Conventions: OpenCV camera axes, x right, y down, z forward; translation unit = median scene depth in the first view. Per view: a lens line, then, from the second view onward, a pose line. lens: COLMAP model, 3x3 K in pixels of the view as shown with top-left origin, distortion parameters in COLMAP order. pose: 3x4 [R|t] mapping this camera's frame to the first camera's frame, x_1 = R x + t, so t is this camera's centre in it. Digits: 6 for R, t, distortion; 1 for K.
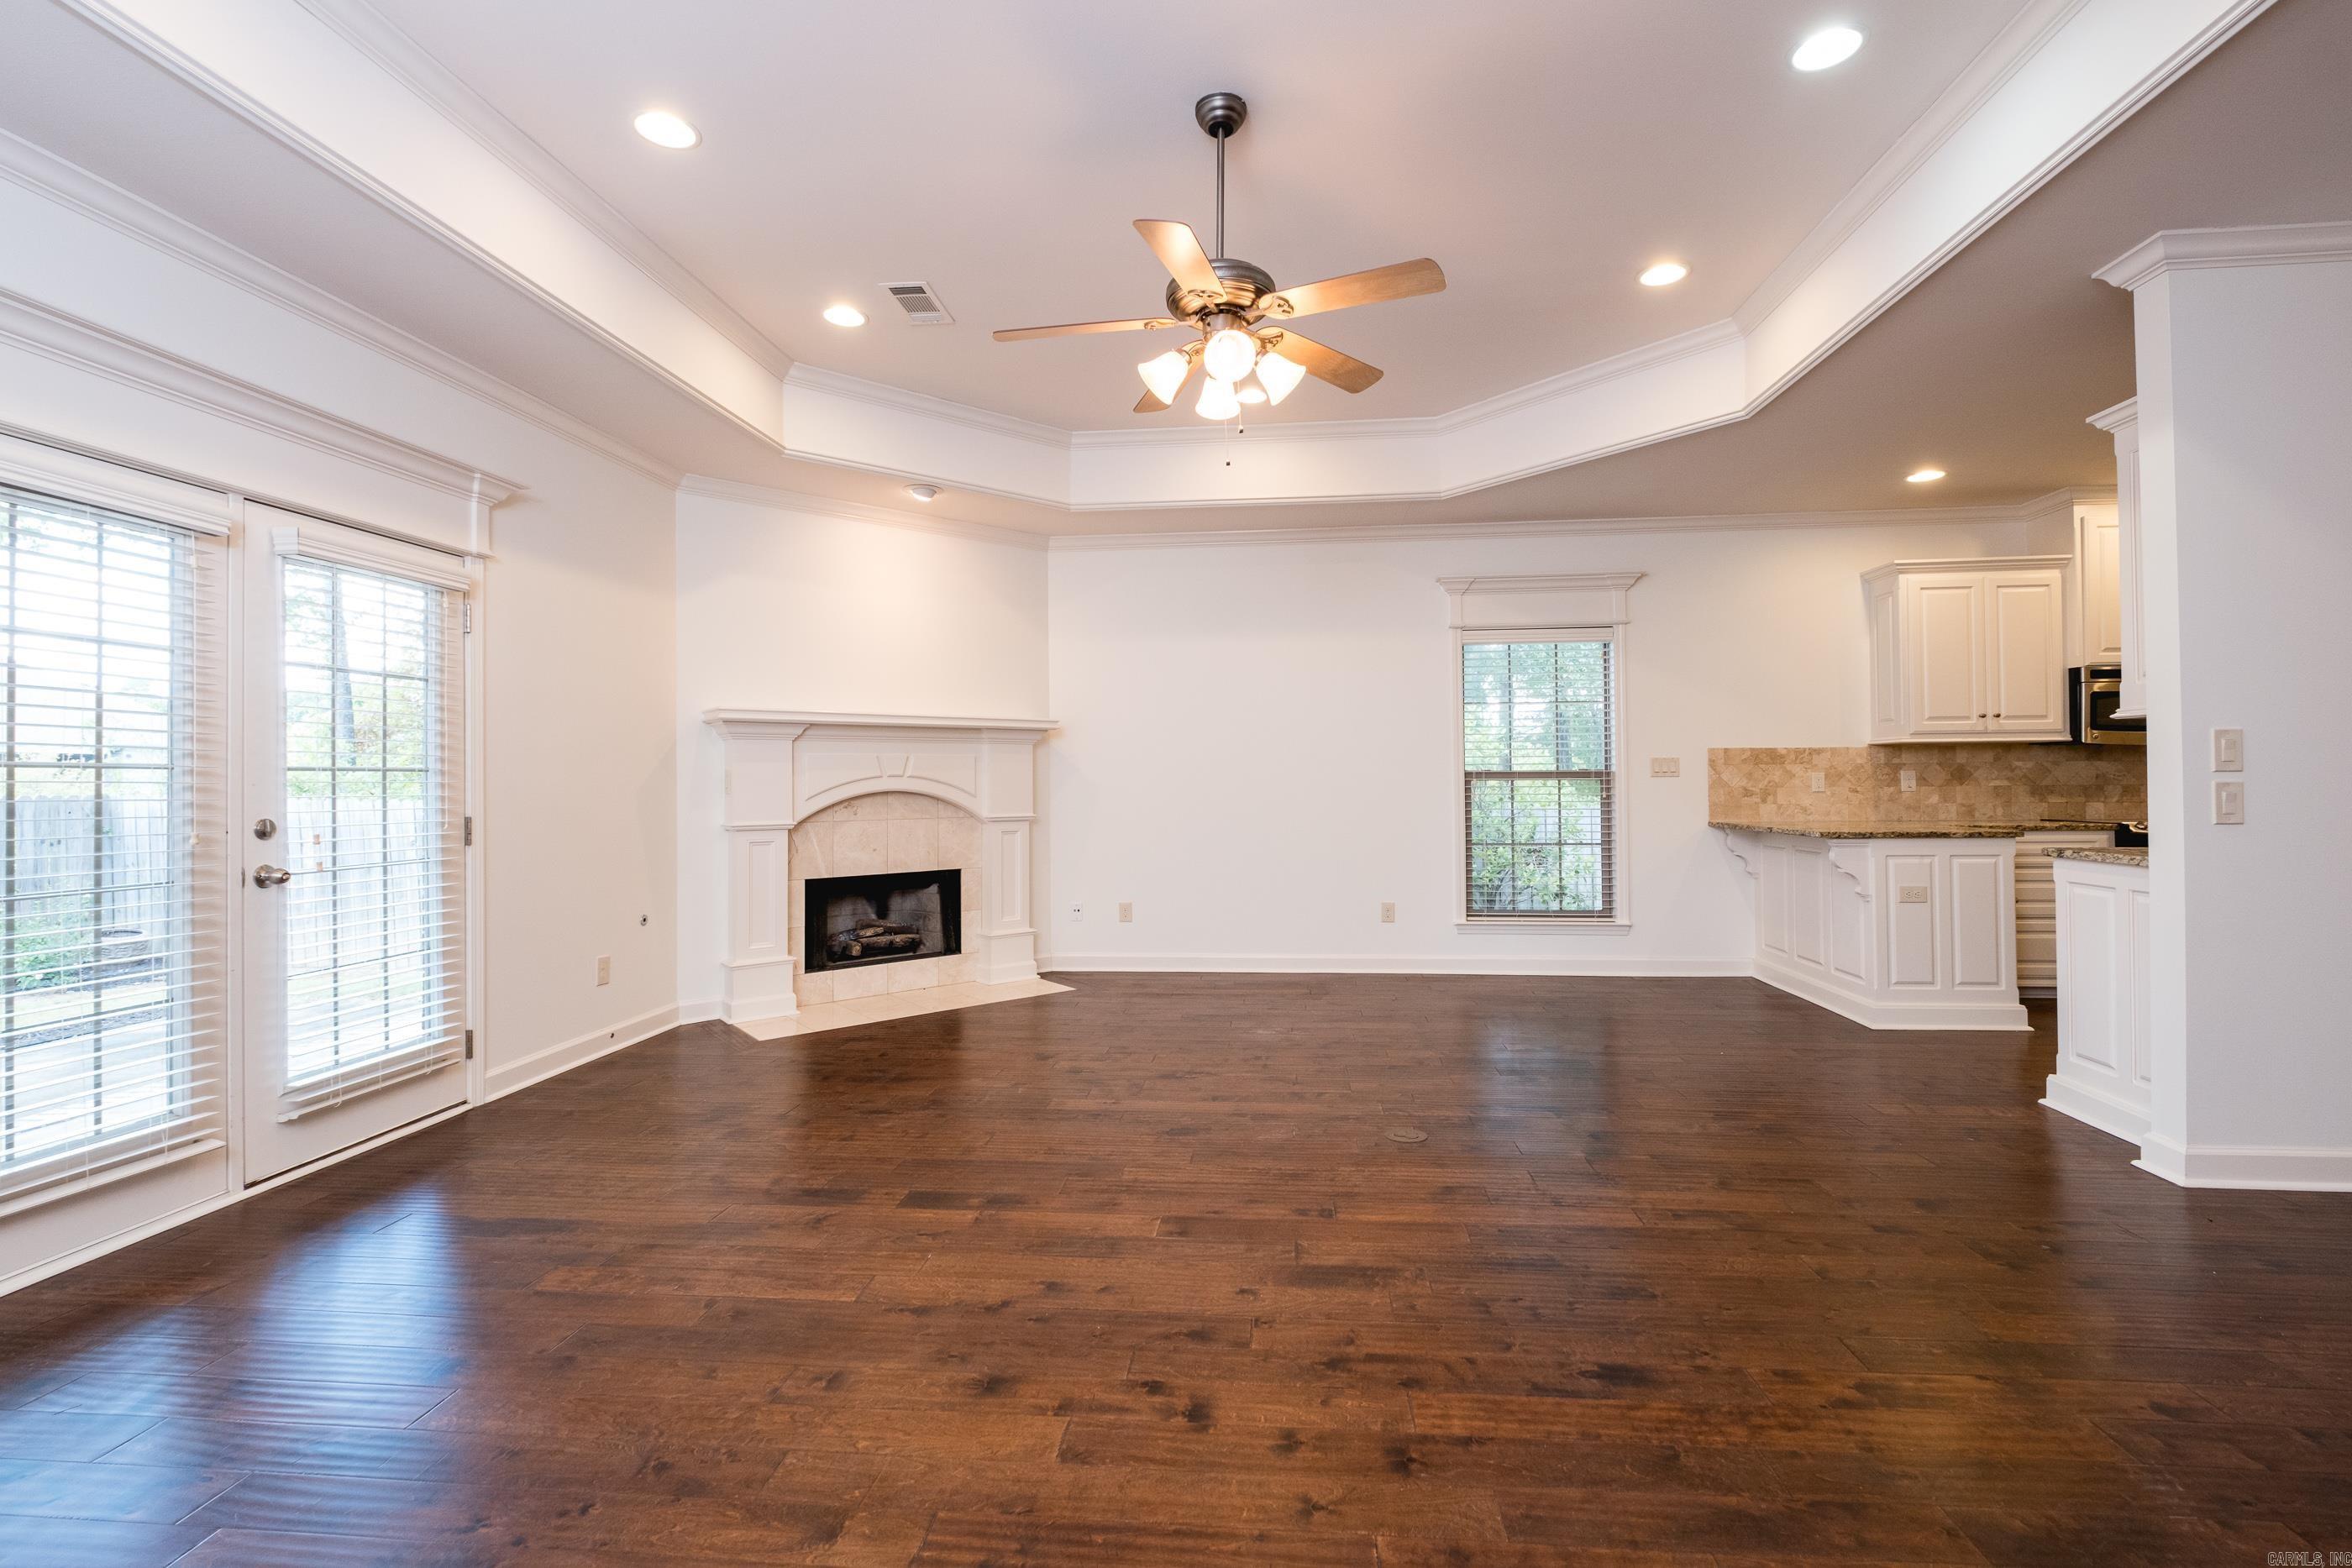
lens RADIAL K [[1020.5, 0, 1203.1], [0, 1020.5, 771.5], [0, 0, 1]] dist [0.010528, -0.005921]
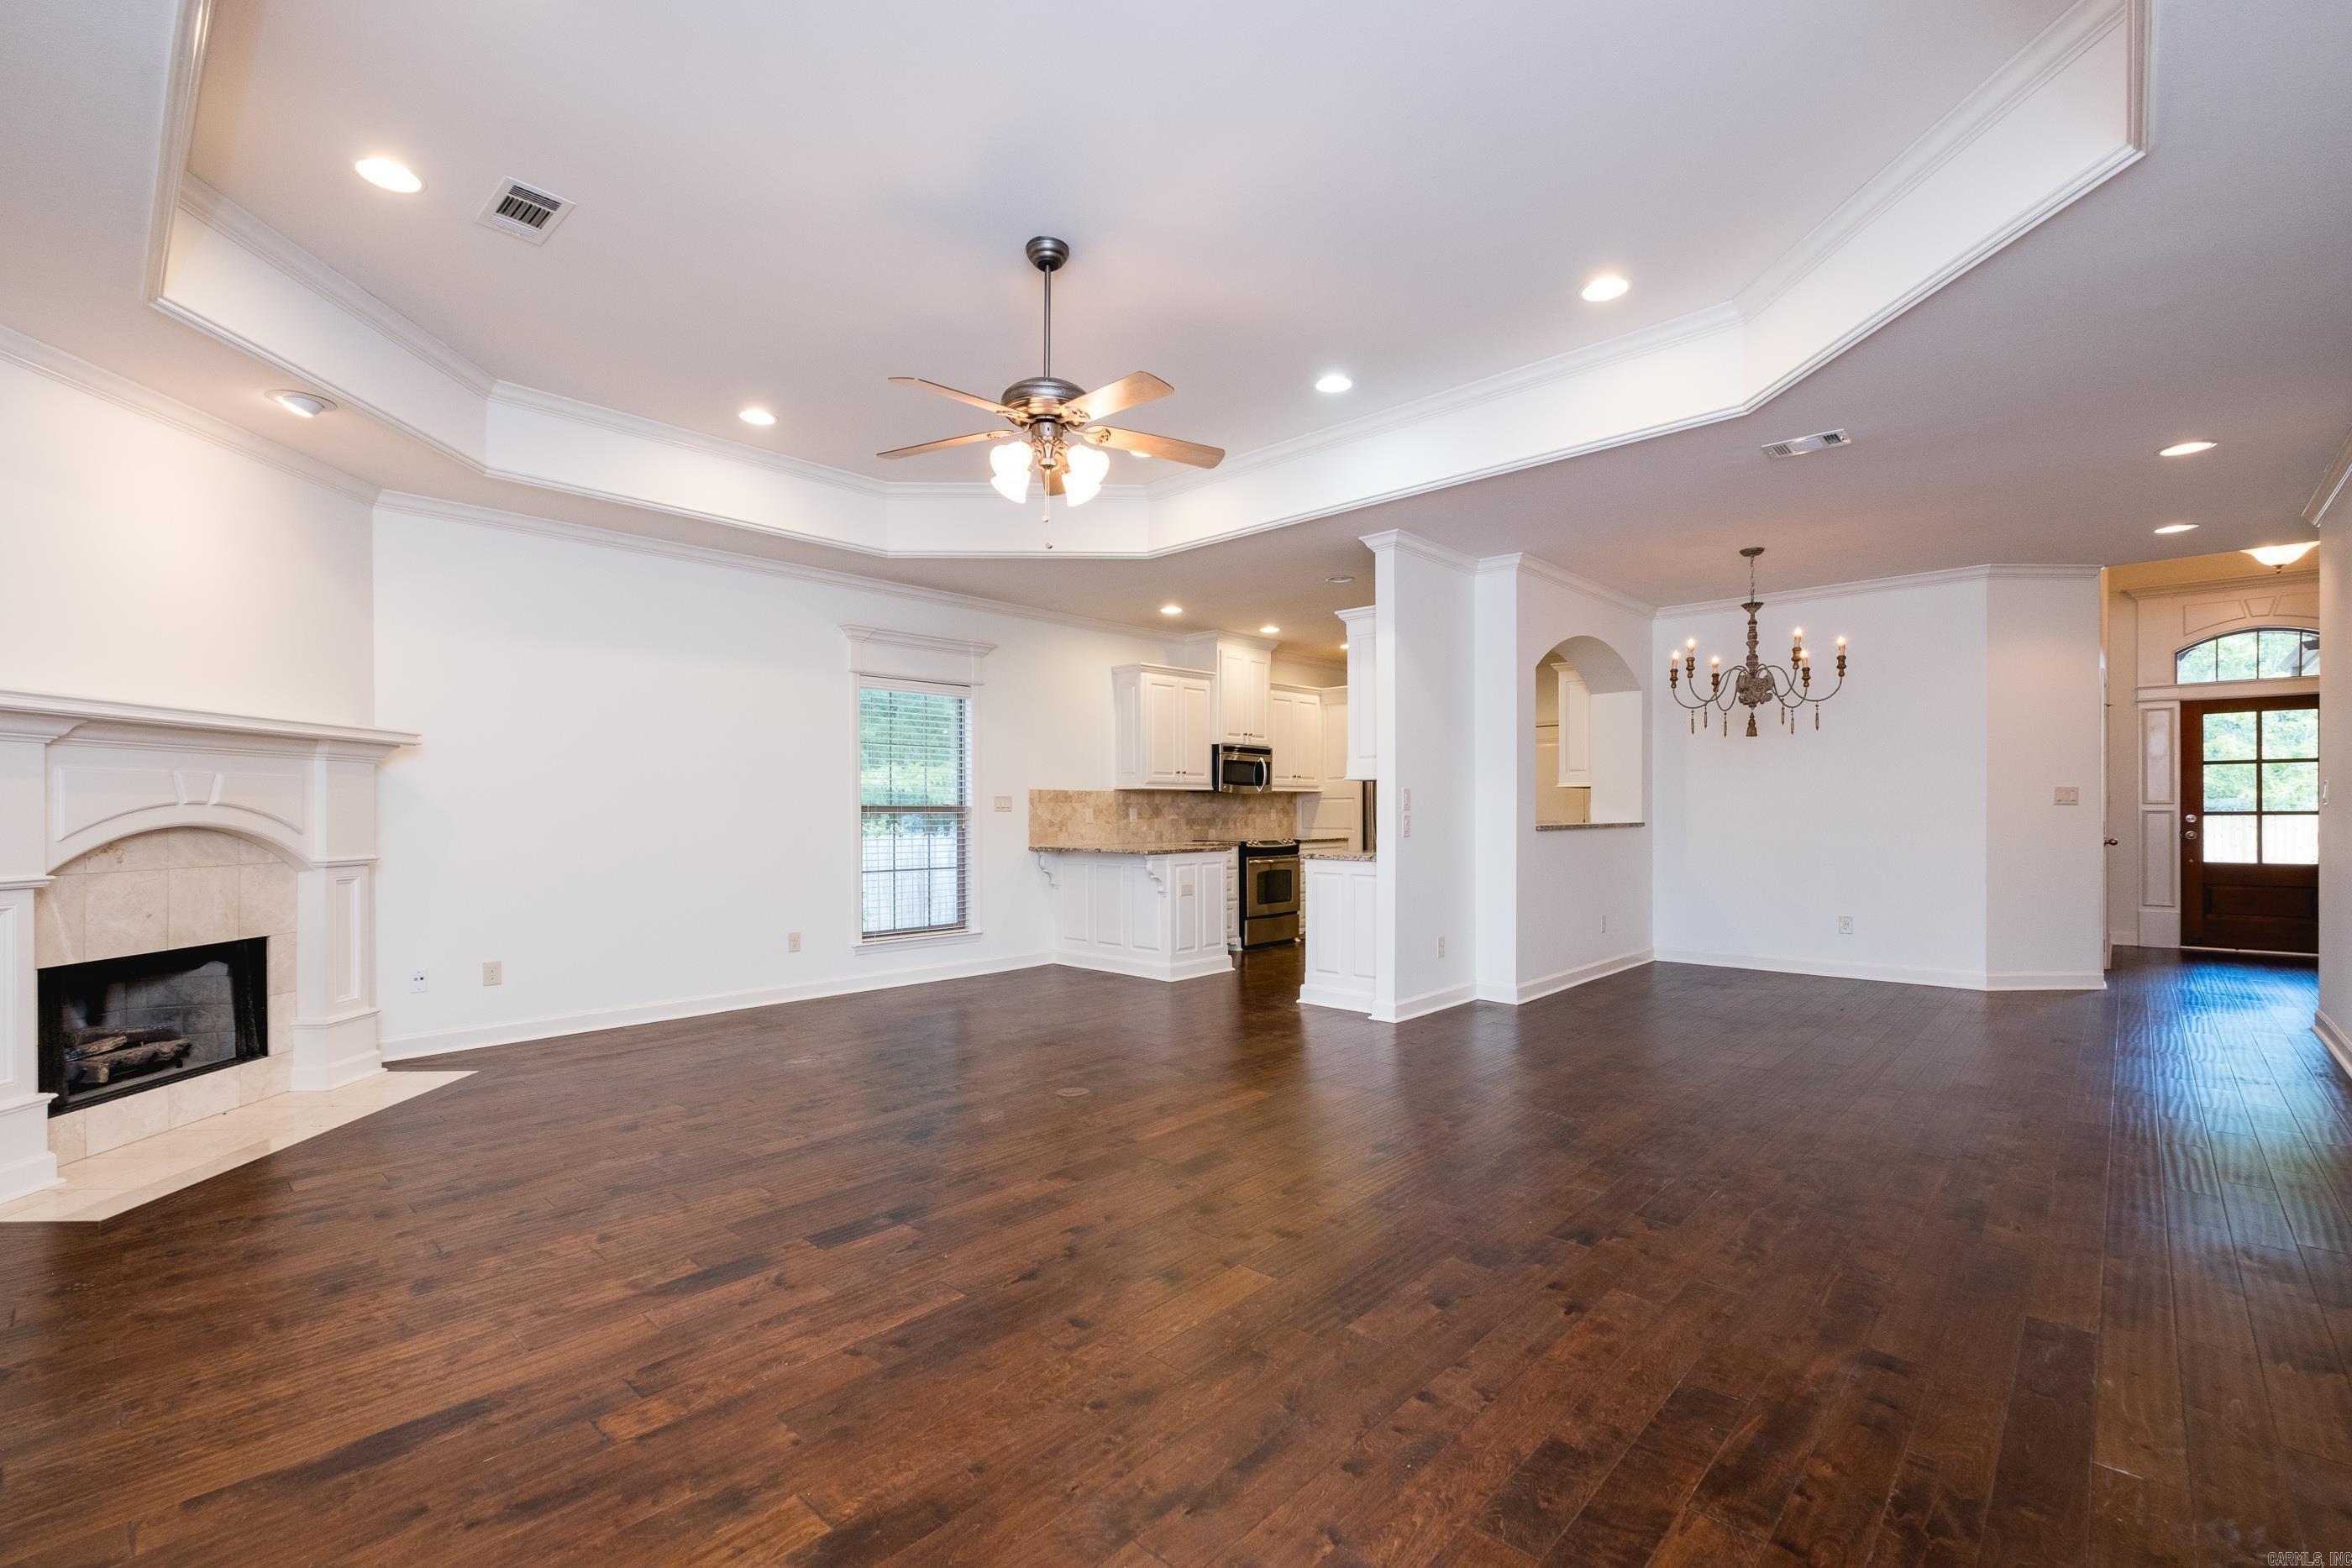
lens RADIAL K [[1020.5, 0, 1166.1], [0, 1020.5, 824.5], [0, 0, 1]] dist [0.010528, -0.005921]
pose [[0.619417, -0.004806, 0.785047, -0.423889], [-0.009105, 0.999870, 0.013305, 0.002750], [-0.785009, -0.015389, 0.619293, 0.072253]]
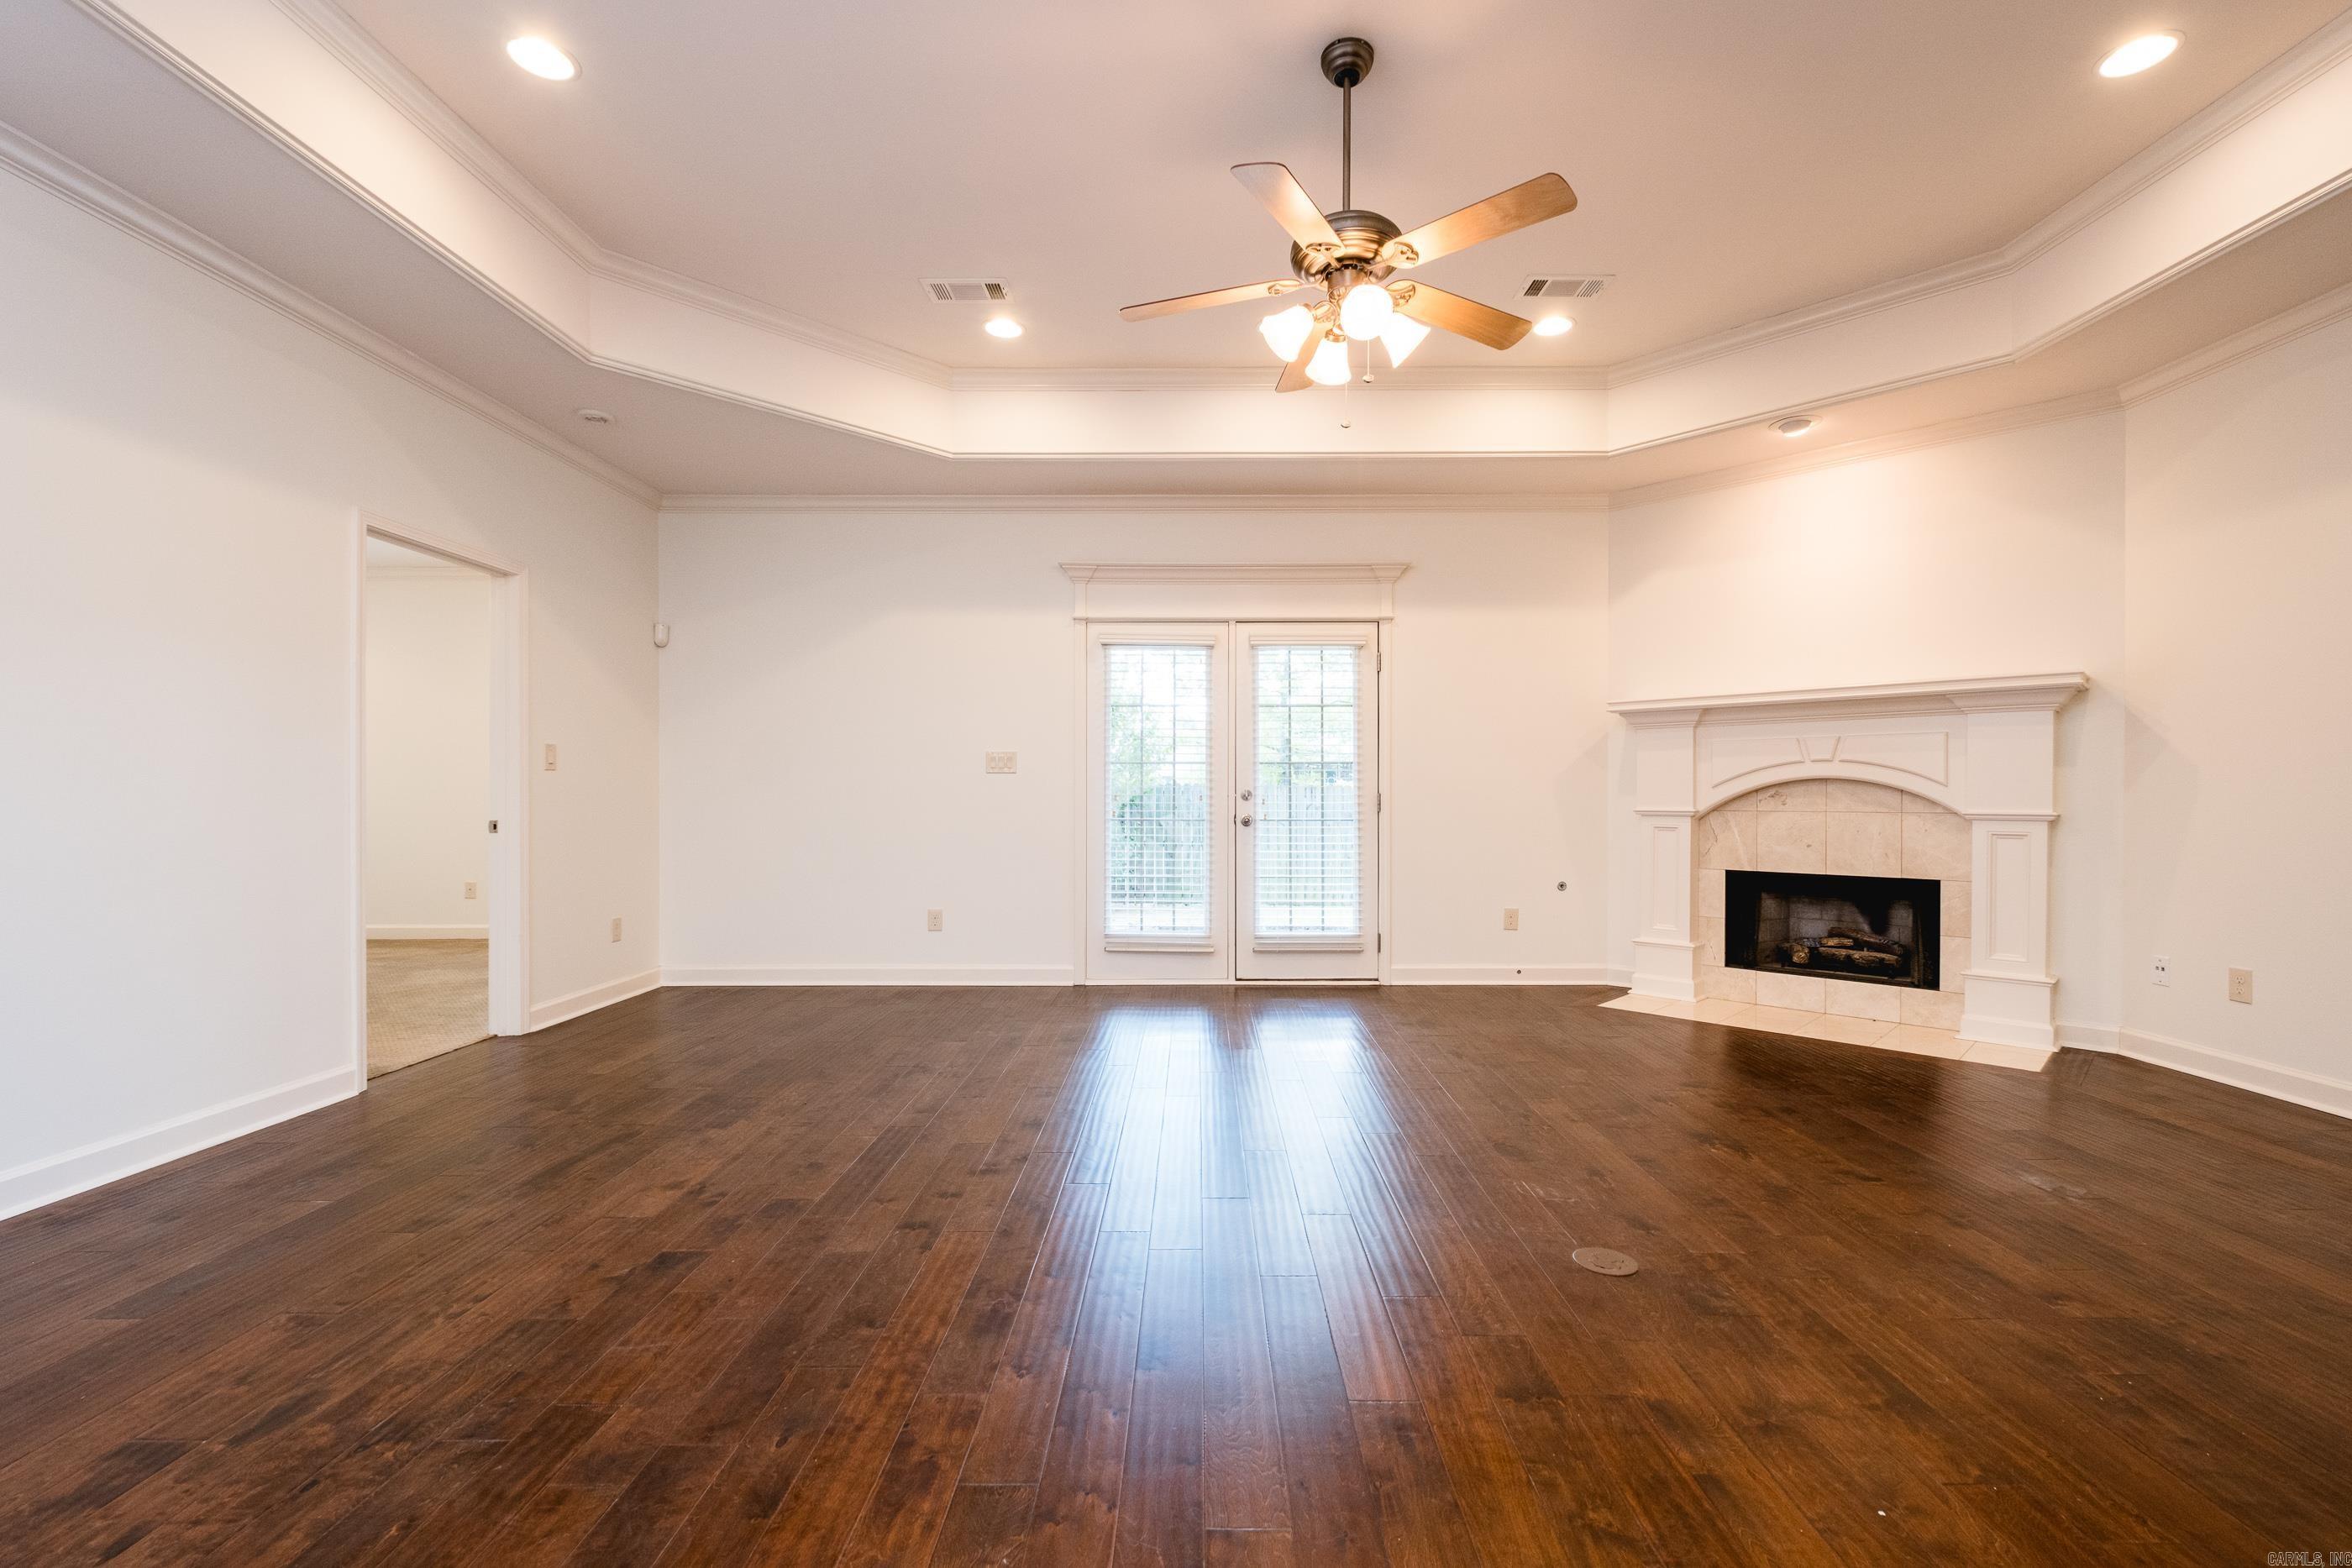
lens RADIAL K [[1020.5, 0, 1195.4], [0, 1020.5, 799.9], [0, 0, 1]] dist [0.010528, -0.005921]
pose [[0.080896, 0.012174, -0.996648, 0.502070], [0.009795, 0.999867, 0.013009, 0.020388], [0.996674, -0.010815, 0.080766, 0.393217]]
